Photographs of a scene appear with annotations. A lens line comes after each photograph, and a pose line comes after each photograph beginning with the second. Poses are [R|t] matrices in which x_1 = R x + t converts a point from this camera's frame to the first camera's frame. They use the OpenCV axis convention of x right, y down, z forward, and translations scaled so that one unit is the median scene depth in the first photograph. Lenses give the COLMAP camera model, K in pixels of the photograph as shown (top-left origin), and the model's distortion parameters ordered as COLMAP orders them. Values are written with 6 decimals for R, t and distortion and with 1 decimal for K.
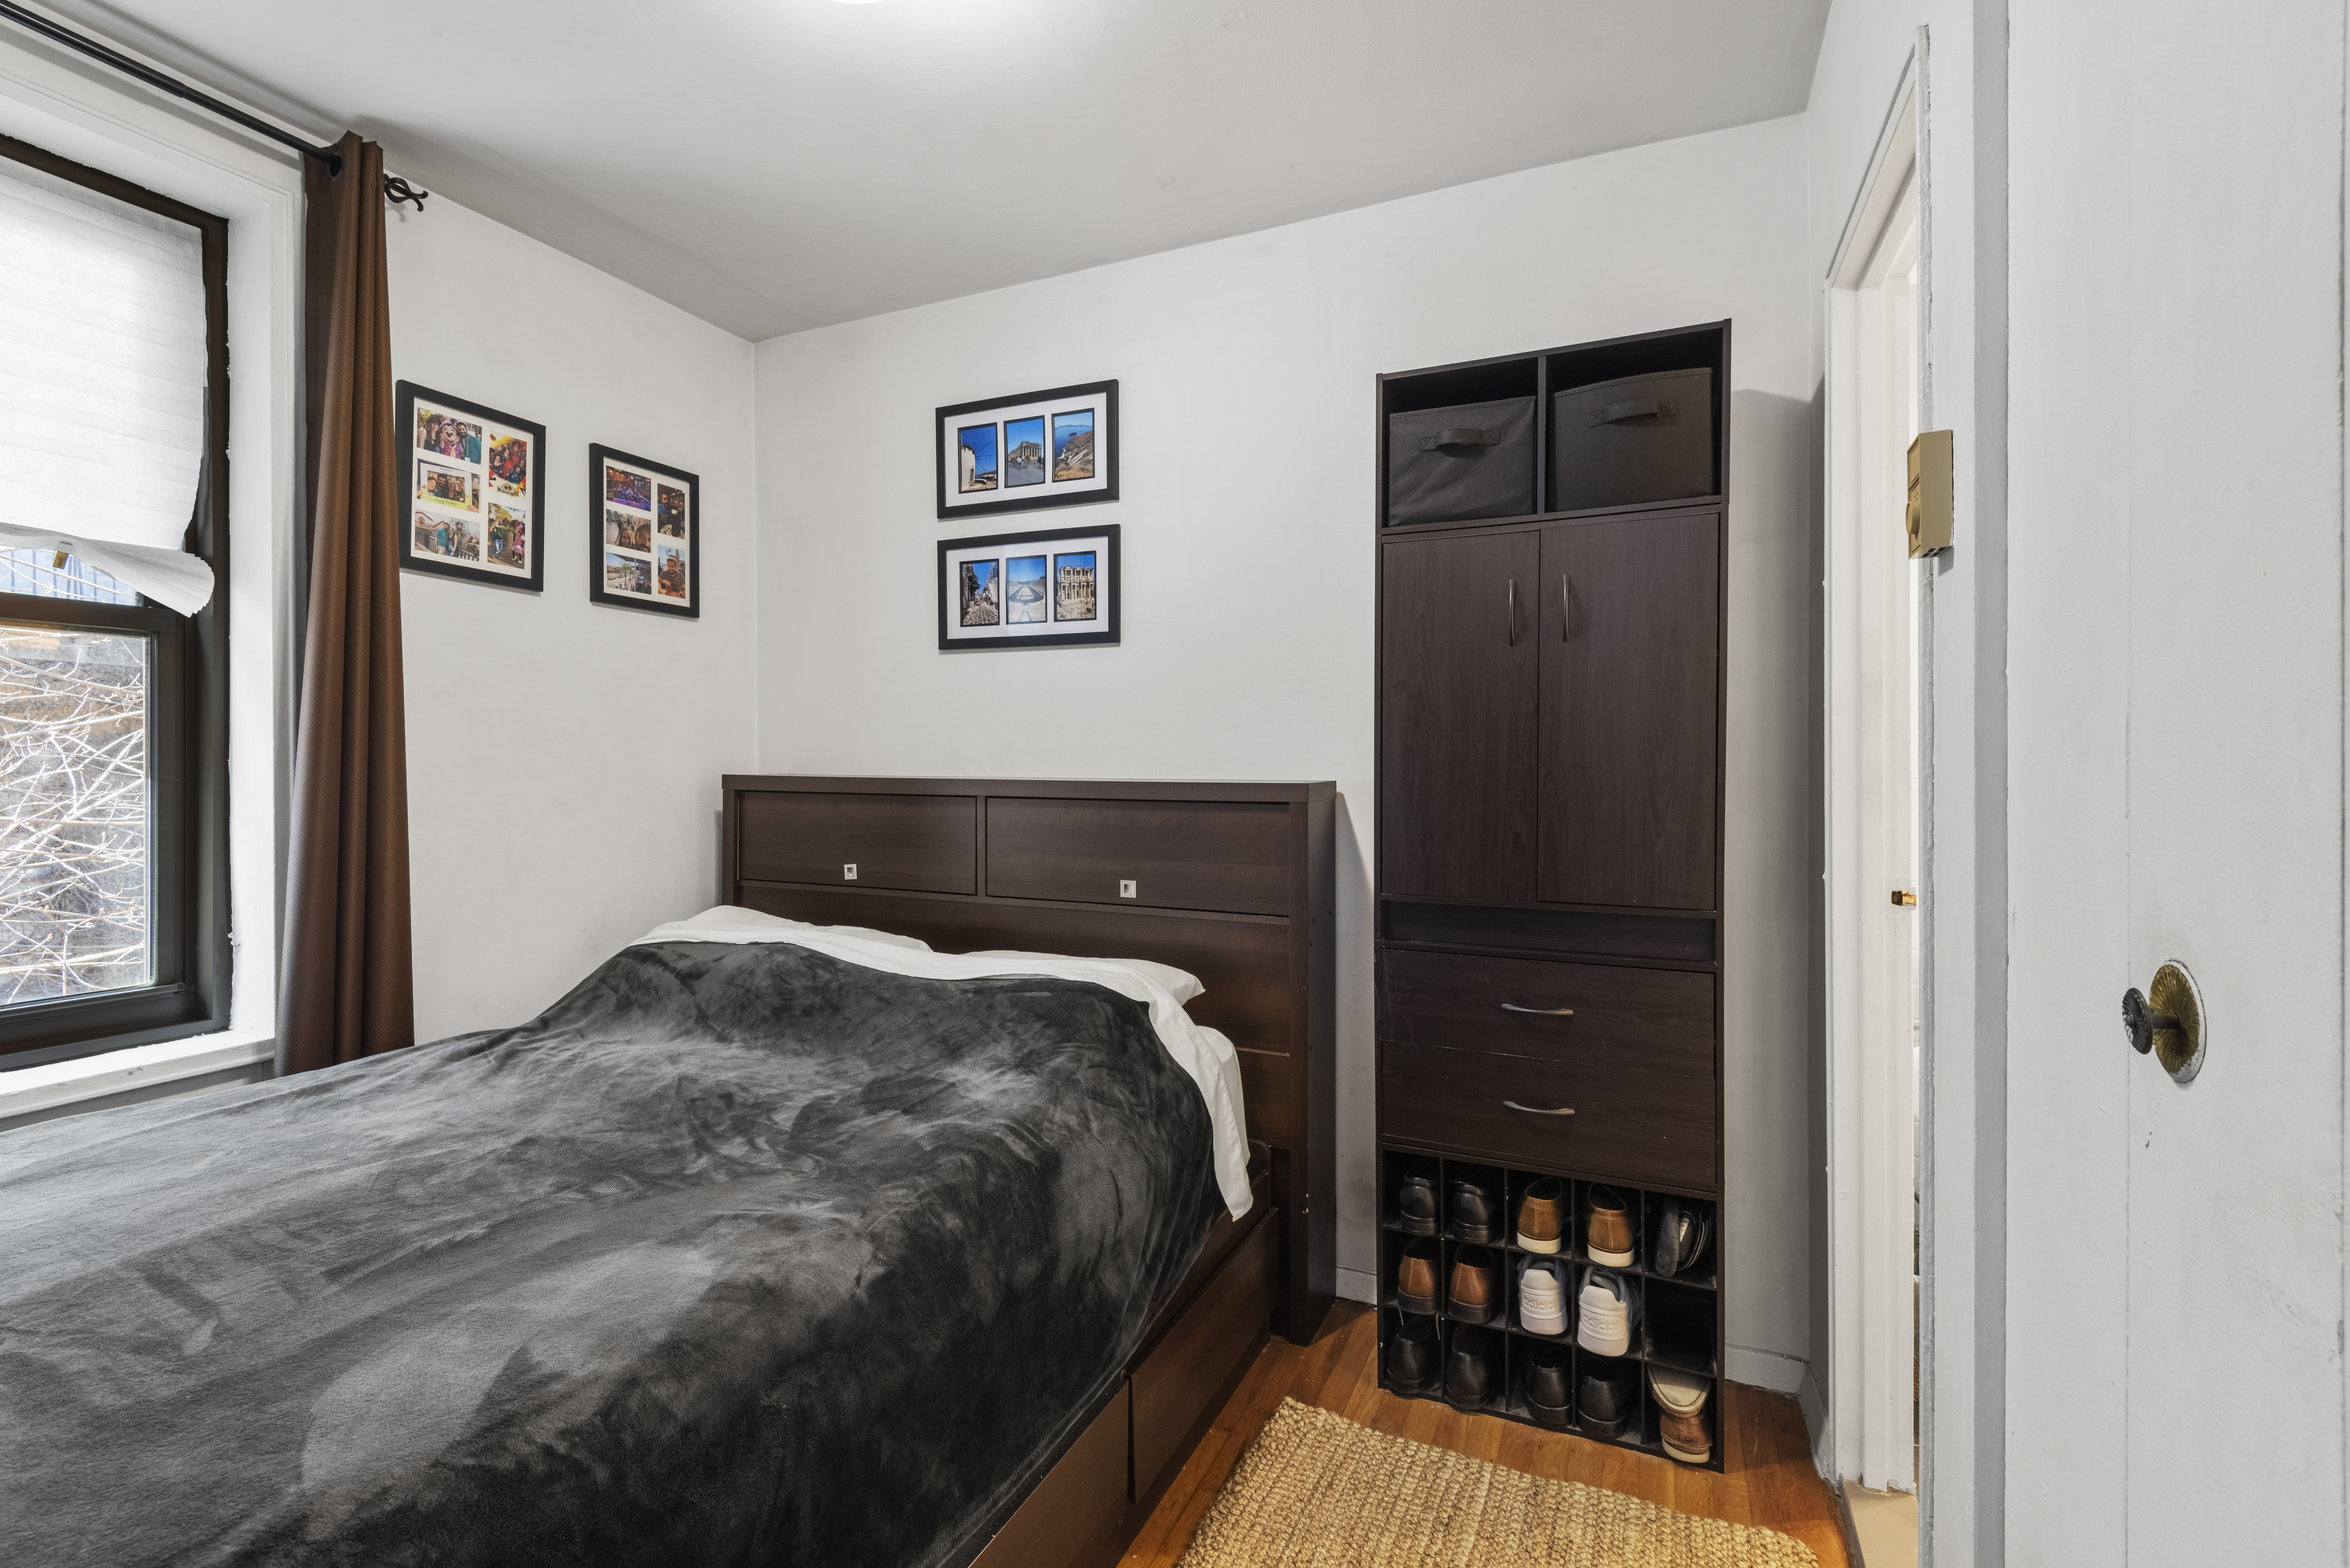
lens RADIAL K [[1058.3, 0, 1169.9], [0, 1058.3, 758.5], [0, 0, 1]] dist [0.013492, -0.009506]
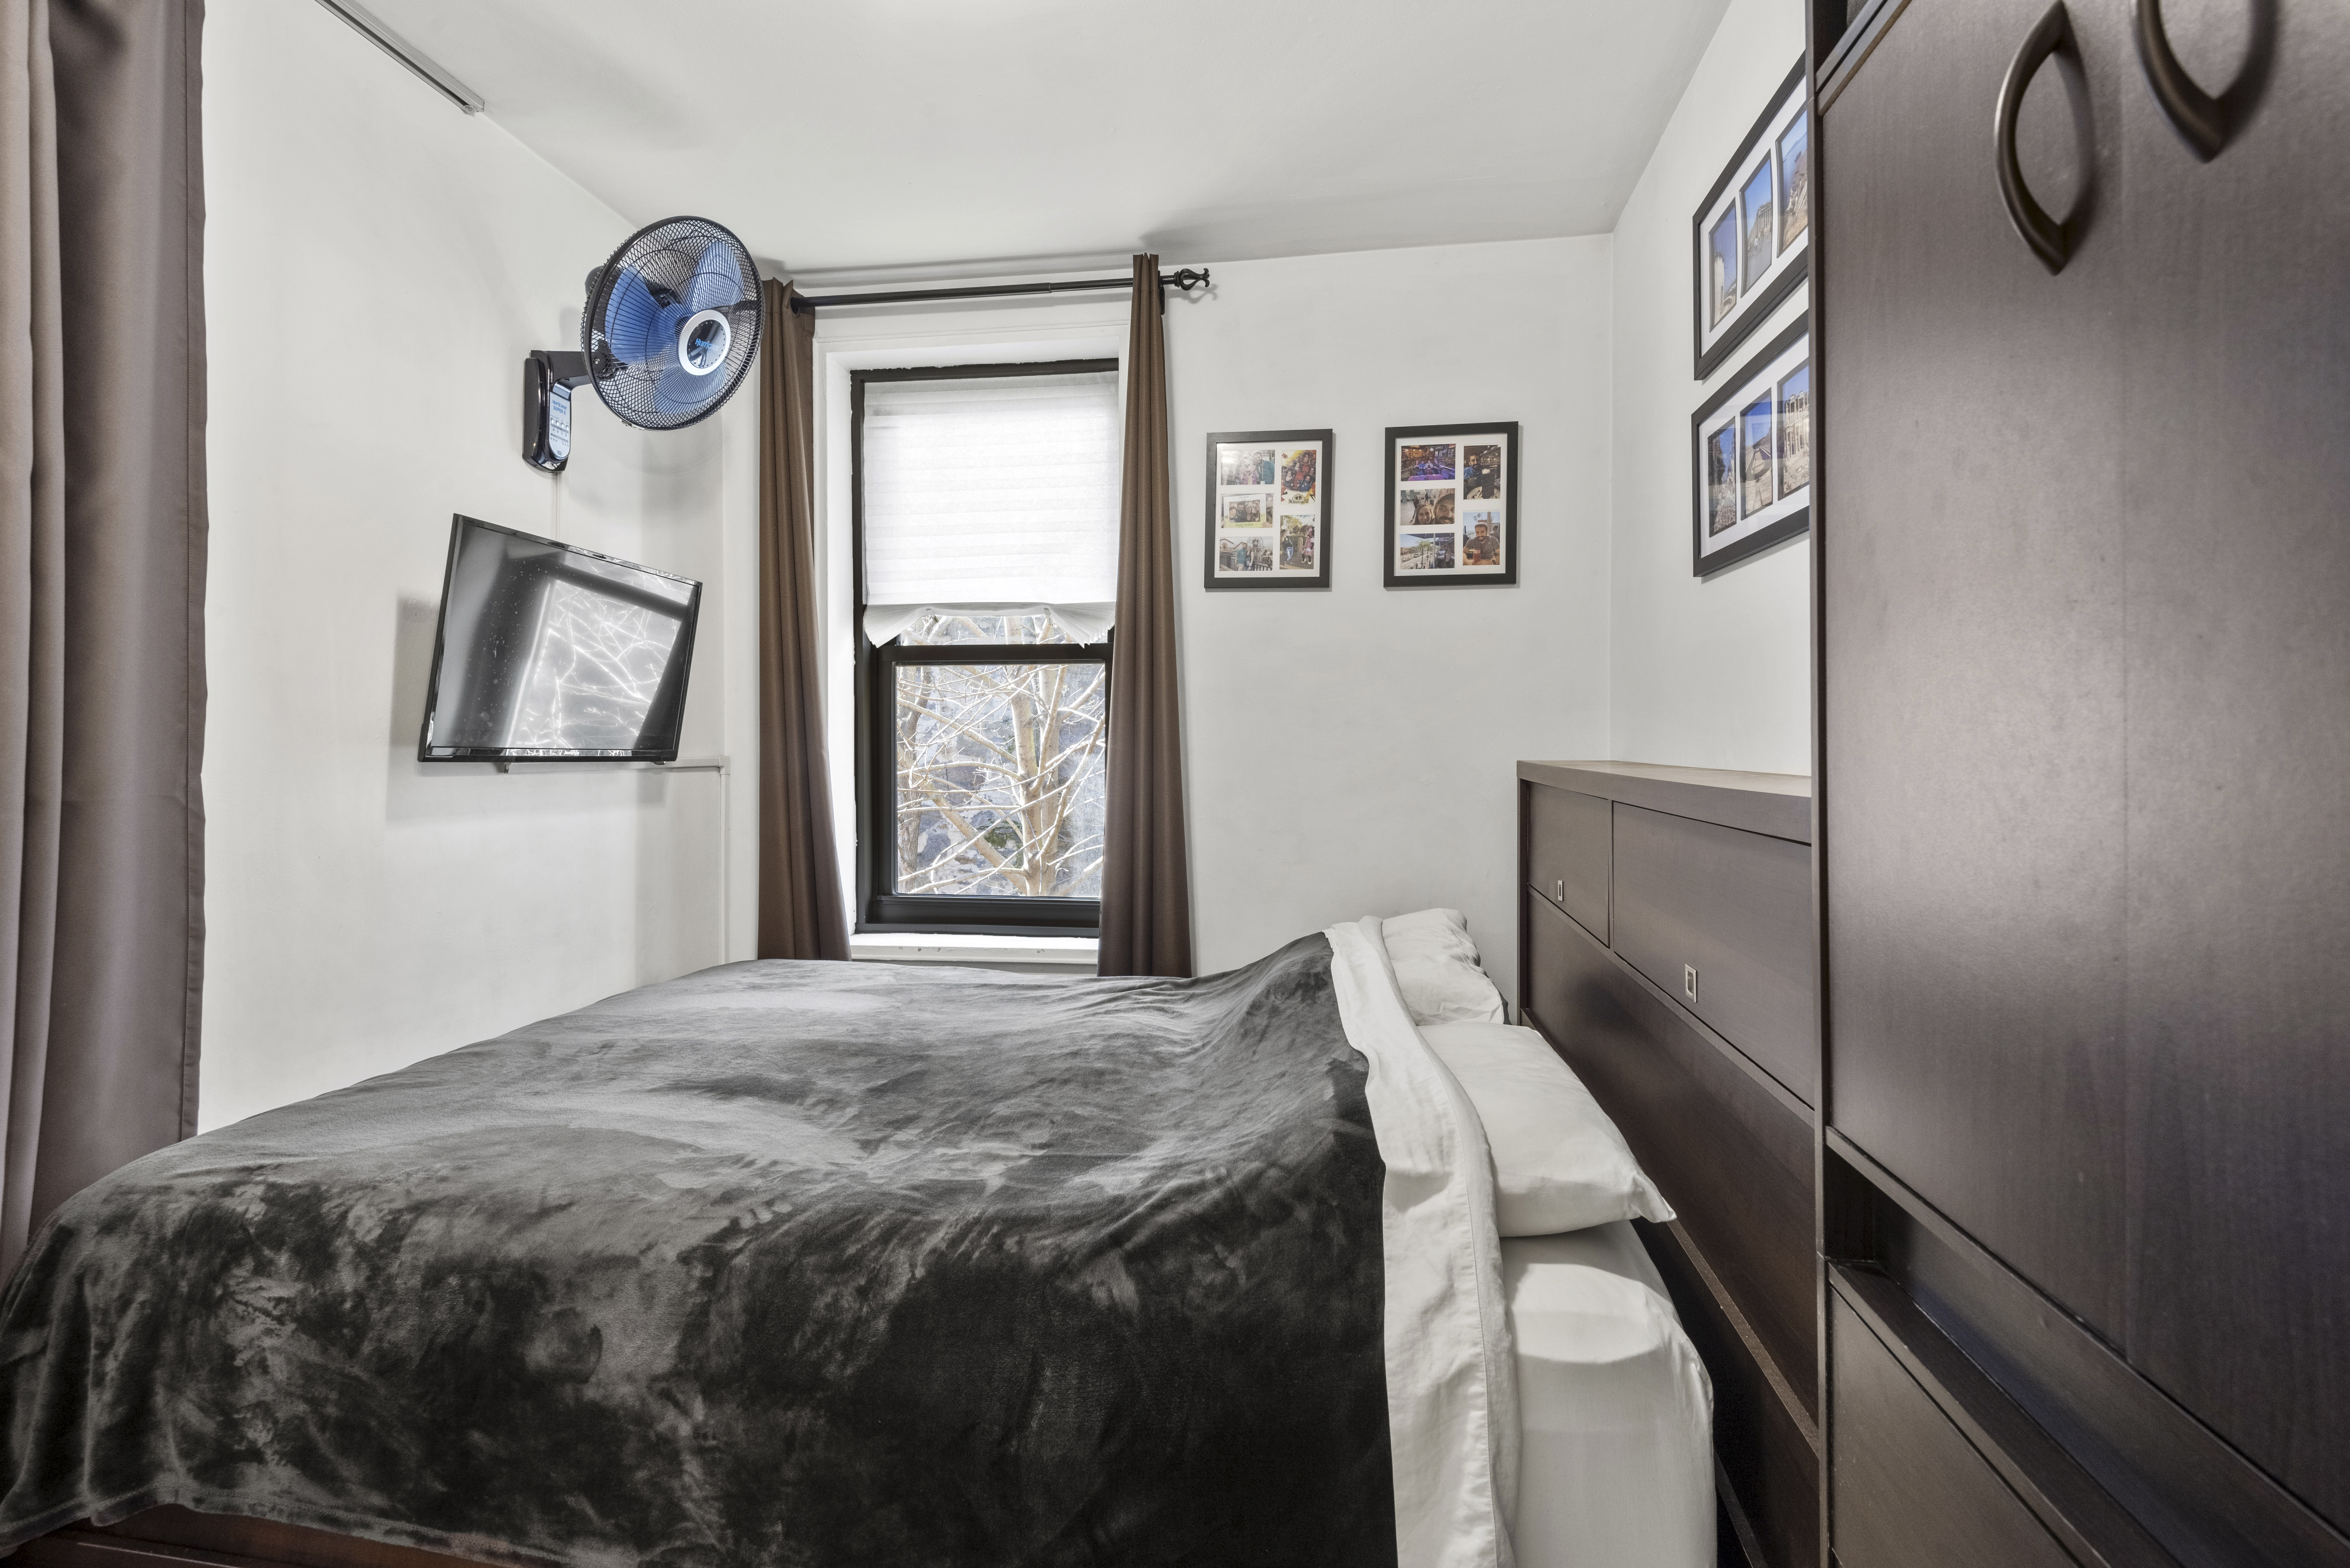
lens RADIAL K [[1058.3, 0, 1169.9], [0, 1058.3, 758.5], [0, 0, 1]] dist [0.013492, -0.009506]
pose [[0.272441, 0.002160, -0.962170, 0.361237], [0.012384, 0.999907, 0.005752, 0.005441], [0.962093, -0.013483, 0.272388, 0.528948]]
